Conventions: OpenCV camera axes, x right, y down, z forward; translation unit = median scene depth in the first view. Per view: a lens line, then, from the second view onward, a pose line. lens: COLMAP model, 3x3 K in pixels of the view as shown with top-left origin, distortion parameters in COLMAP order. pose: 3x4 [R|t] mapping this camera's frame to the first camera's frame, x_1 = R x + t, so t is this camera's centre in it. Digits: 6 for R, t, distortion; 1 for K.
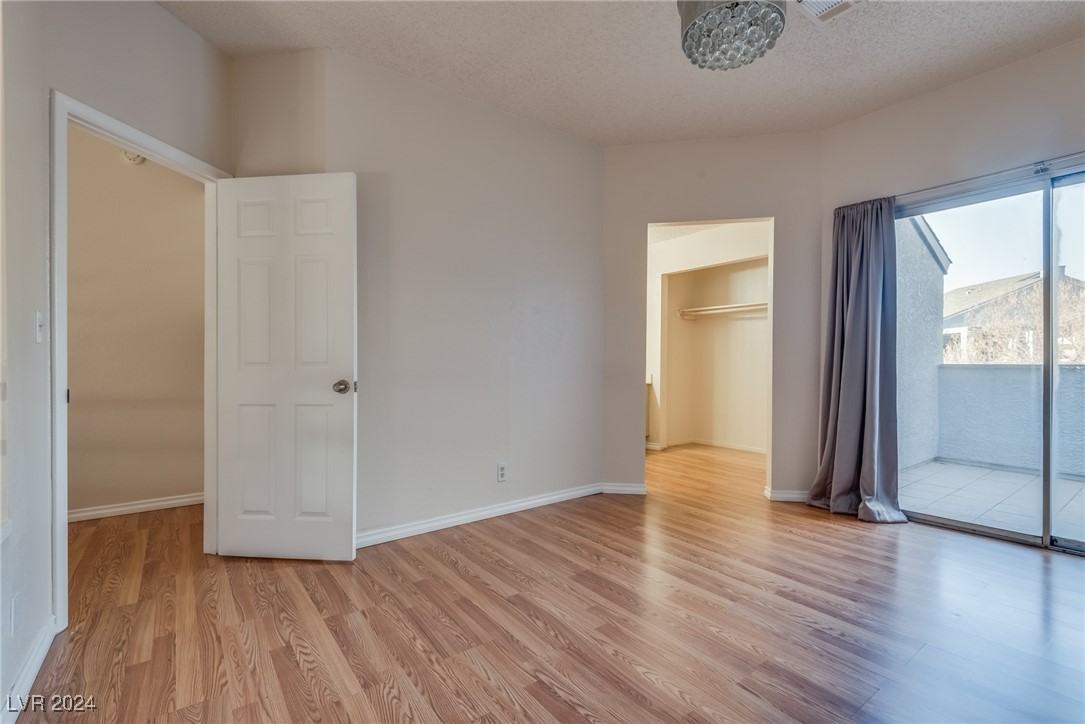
lens RADIAL K [[488.5, 0, 542.5], [0, 488.5, 362.0], [0, 0, 1]] dist [0.011569, -0.000388]
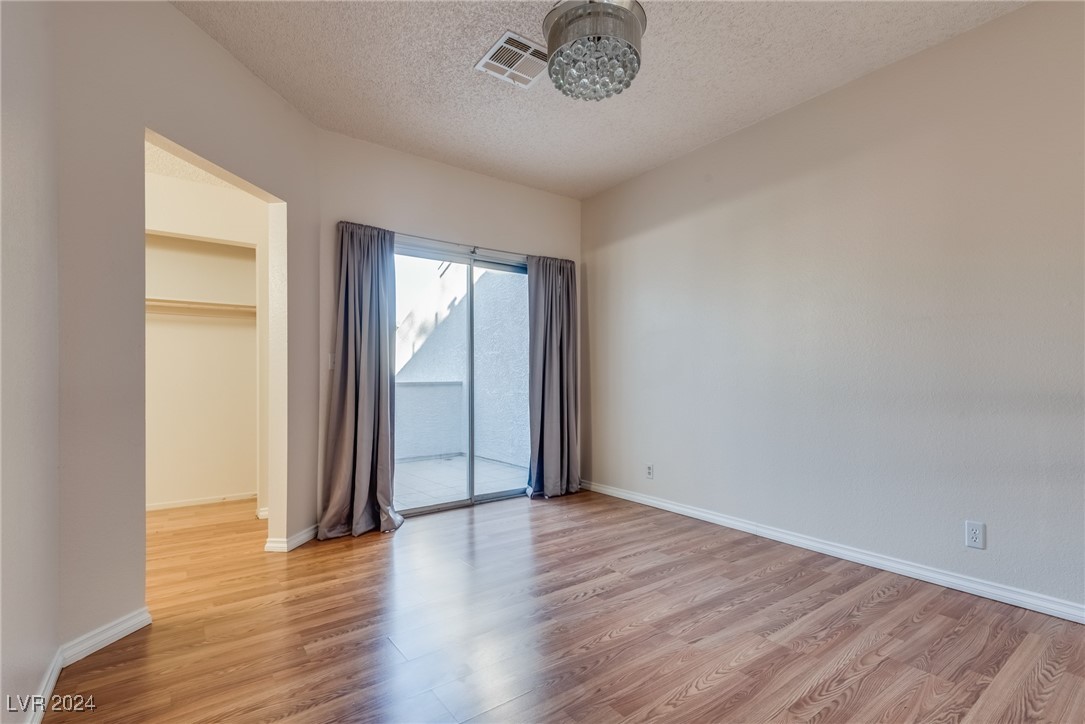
lens RADIAL K [[504.5, 0, 536.6], [0, 504.5, 363.7], [0, 0, 1]] dist [0.006917, -0.000280]
pose [[0.014391, 0.031878, 0.999388, -0.490161], [0.005777, 0.999472, -0.031964, 0.002853], [-0.999880, 0.006233, 0.014199, 0.761518]]
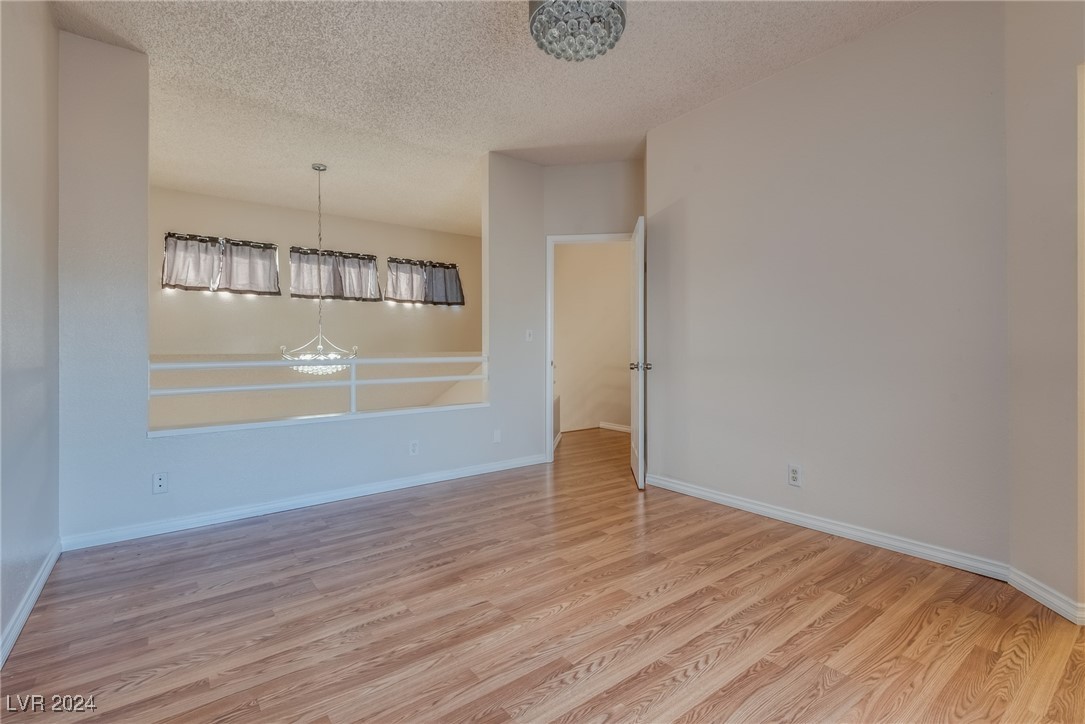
lens RADIAL K [[504.5, 0, 536.6], [0, 504.5, 363.7], [0, 0, 1]] dist [0.006917, -0.000280]
pose [[0.006692, 0.031715, -0.999475, 0.951396], [-0.000434, 0.999497, 0.031713, -0.001753], [0.999978, 0.000222, 0.006703, 0.629583]]
